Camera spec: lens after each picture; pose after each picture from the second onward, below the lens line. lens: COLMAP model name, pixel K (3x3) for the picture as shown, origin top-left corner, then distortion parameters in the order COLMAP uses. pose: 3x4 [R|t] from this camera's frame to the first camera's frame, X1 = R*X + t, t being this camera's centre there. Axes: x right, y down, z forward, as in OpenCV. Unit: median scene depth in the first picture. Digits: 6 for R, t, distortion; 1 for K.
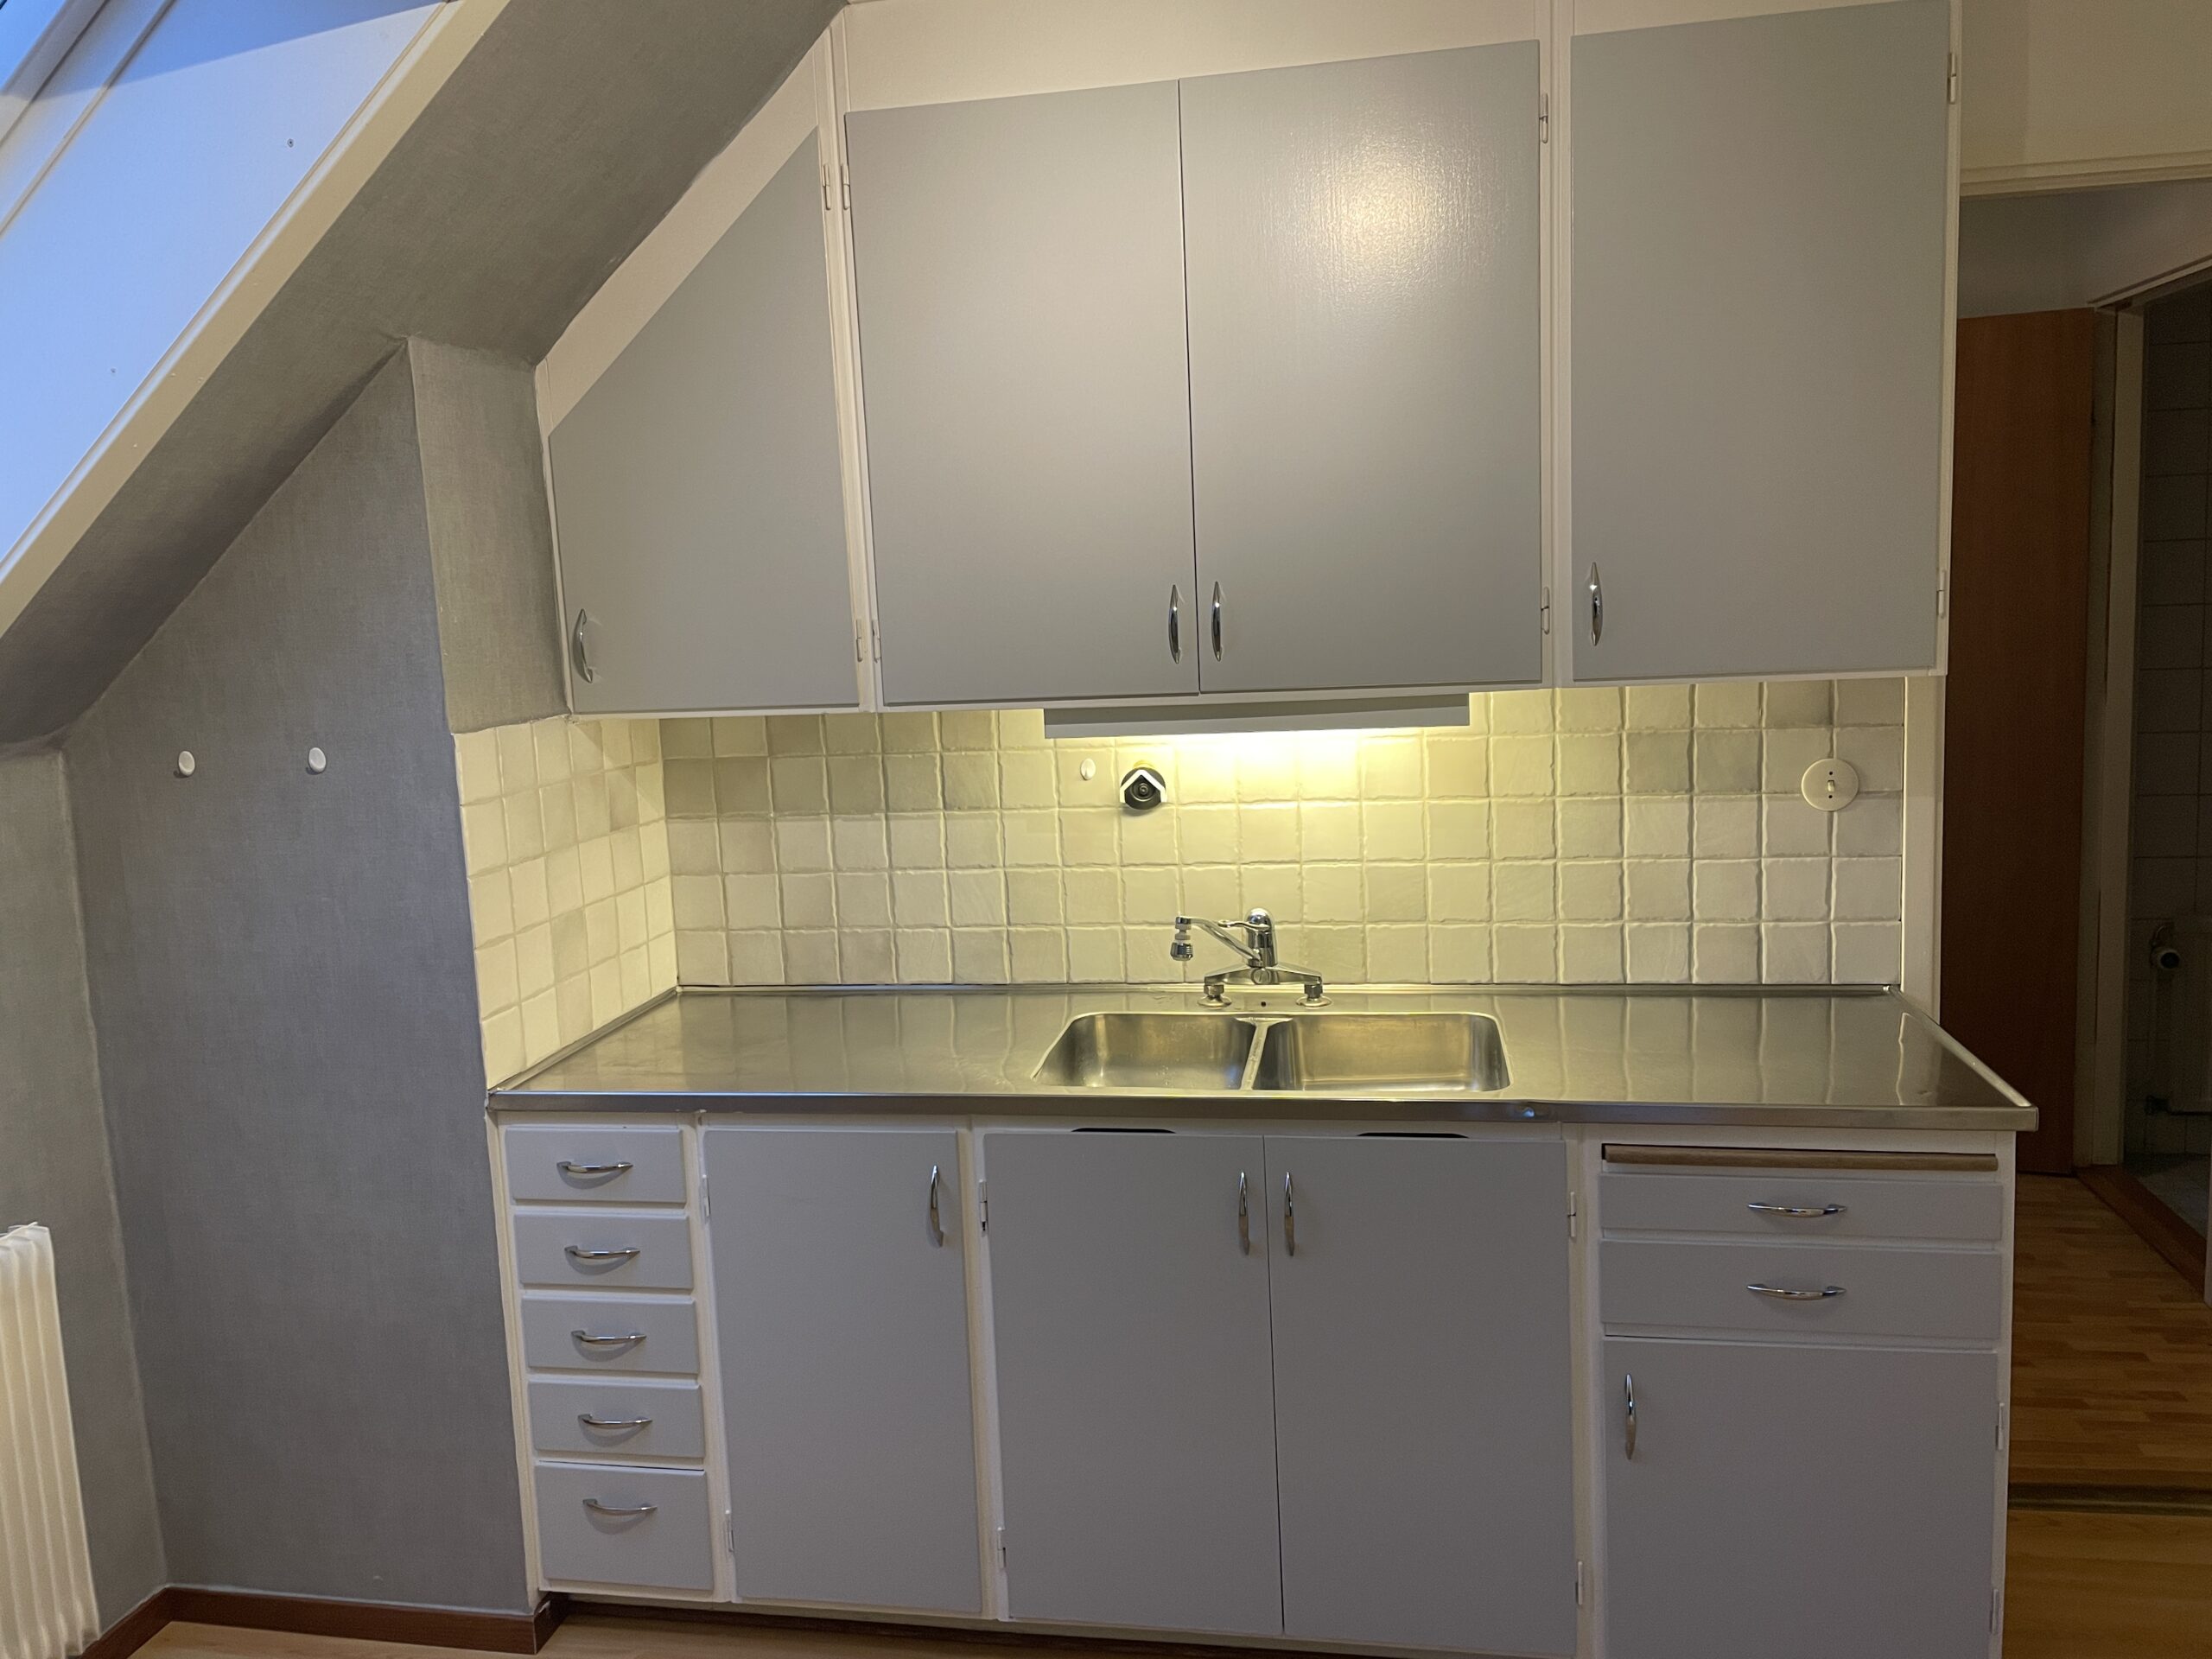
lens RADIAL K [[1662.4, 0, 1098.7], [0, 1662.4, 806.1], [0, 0, 1]] dist [0.092163, -0.115568]
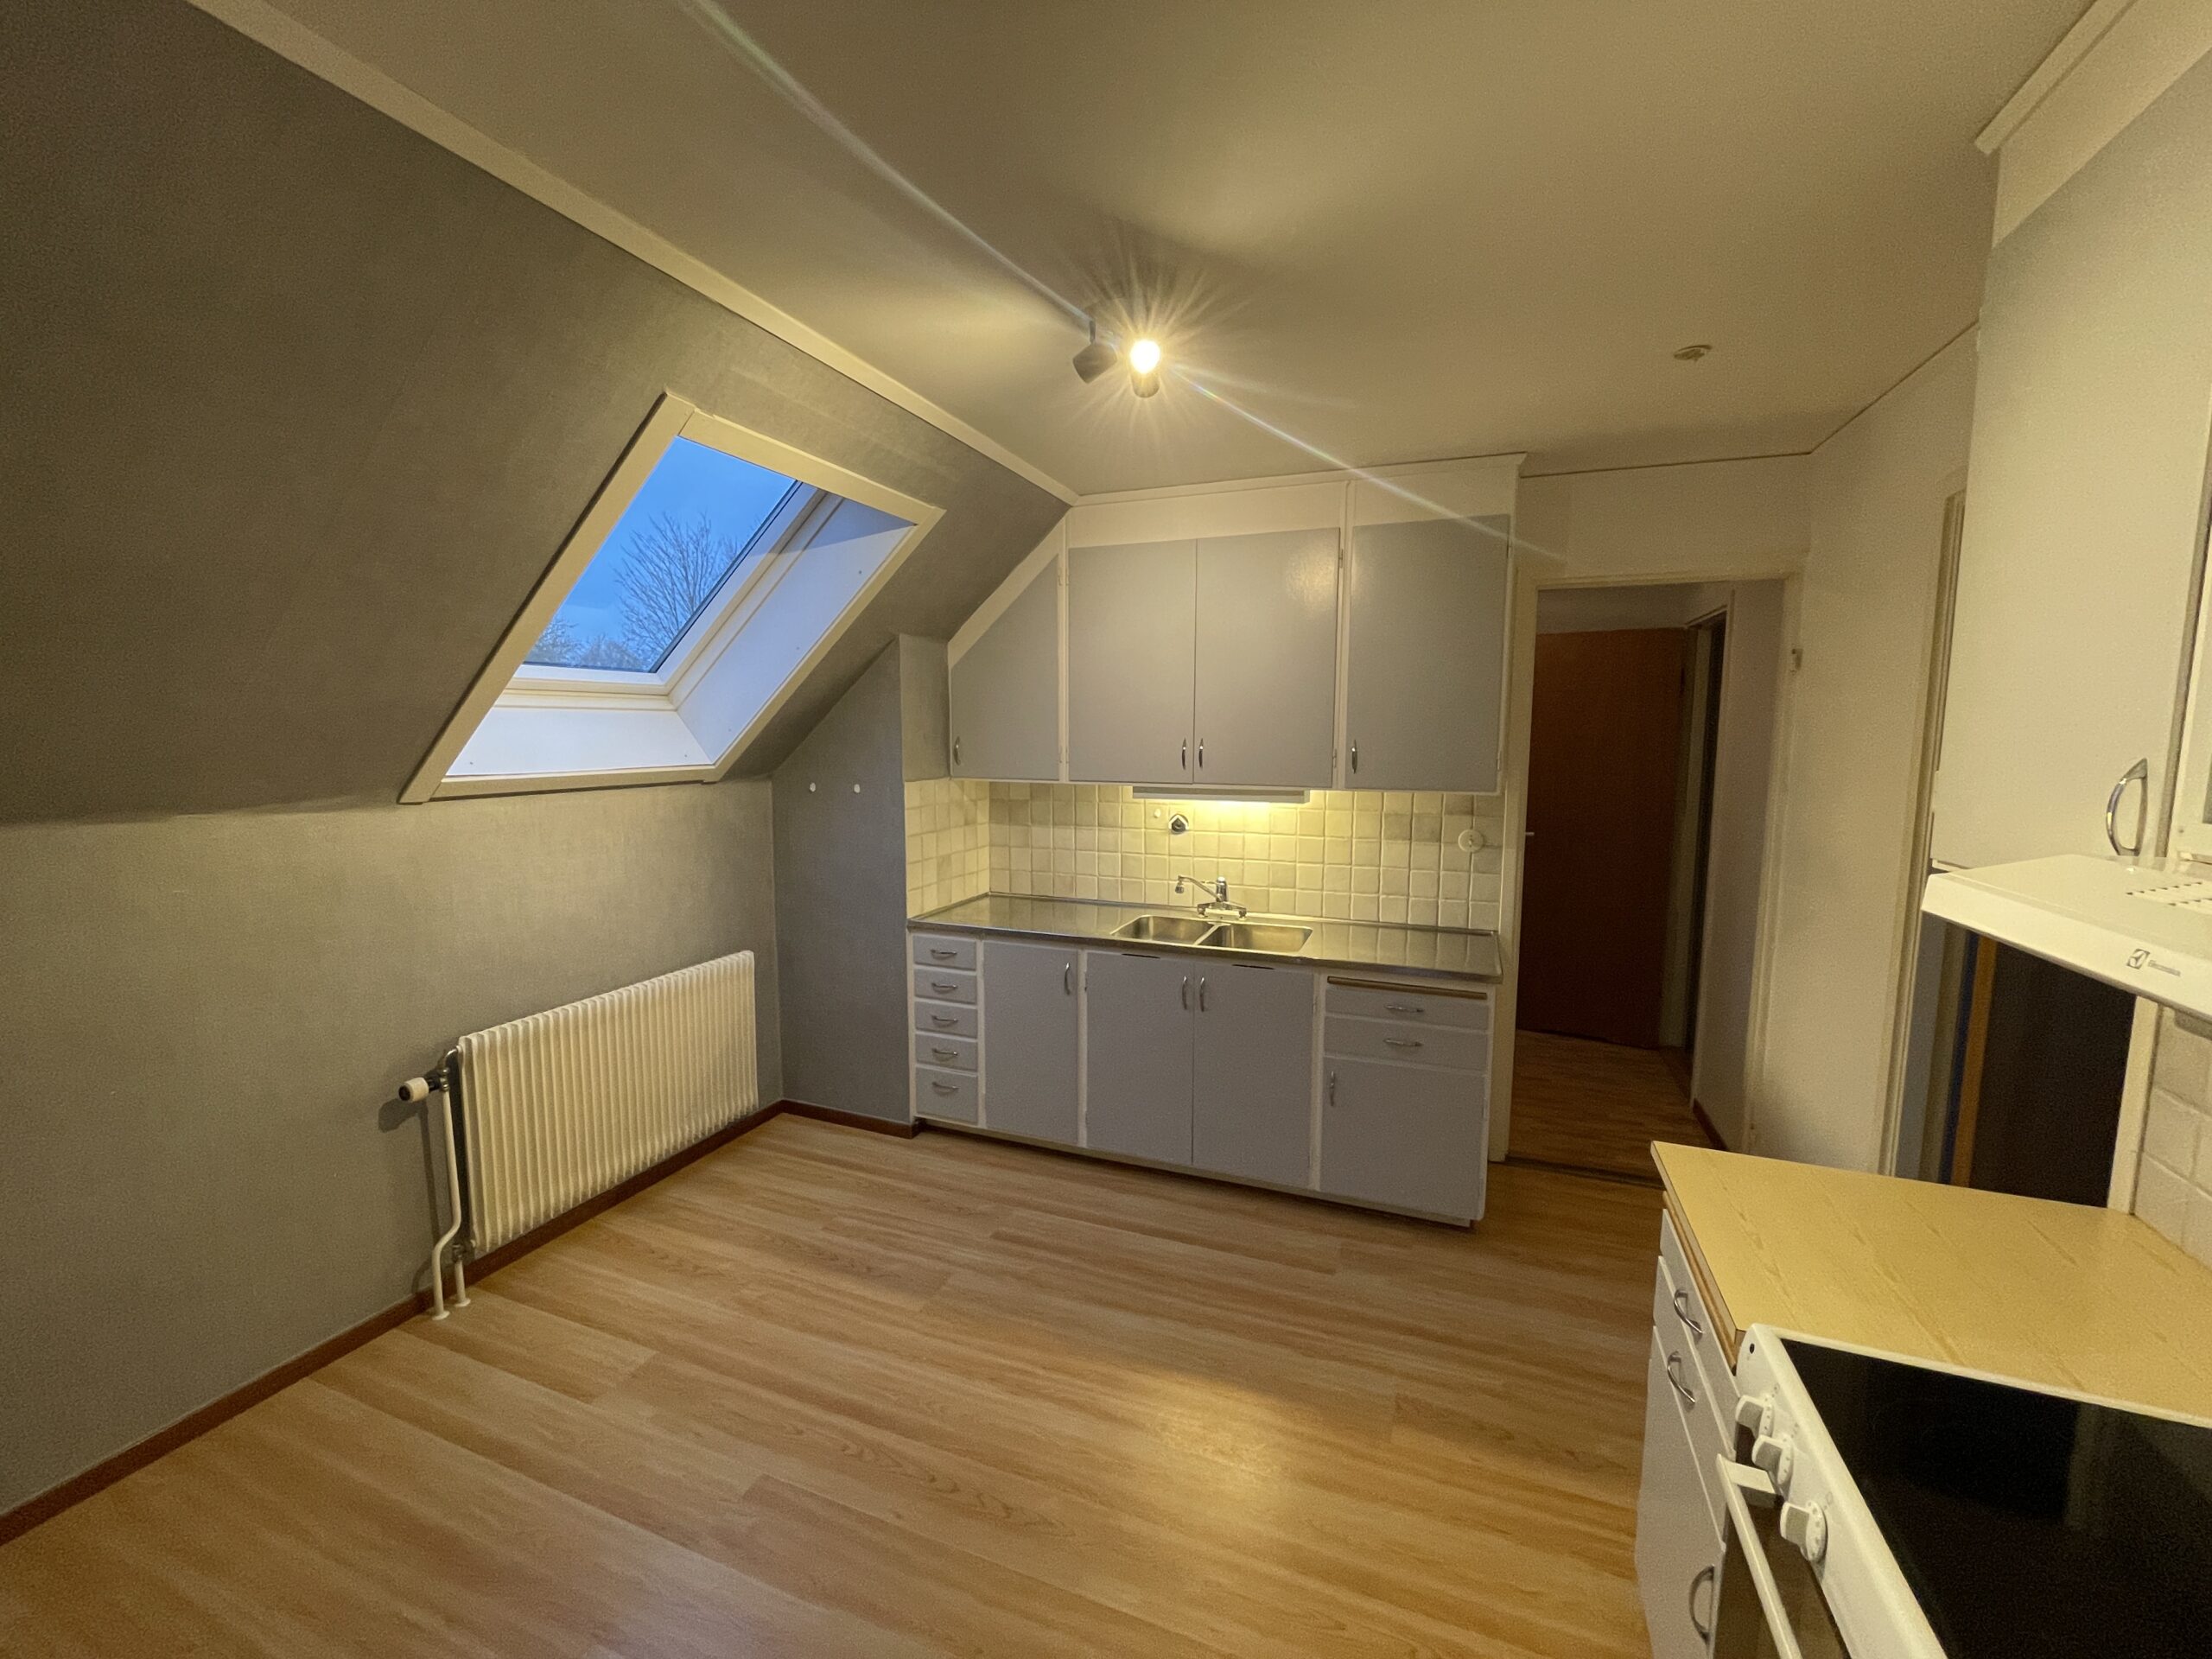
lens RADIAL K [[897.8, 0, 1106.0], [0, 897.8, 829.5], [0, 0, 1]] dist [-0.002341, -0.000832]
pose [[0.979594, 0.070033, -0.188389, 0.179069], [-0.073134, 0.997276, -0.009552, 0.019827], [0.187207, 0.023135, 0.982048, -0.293084]]
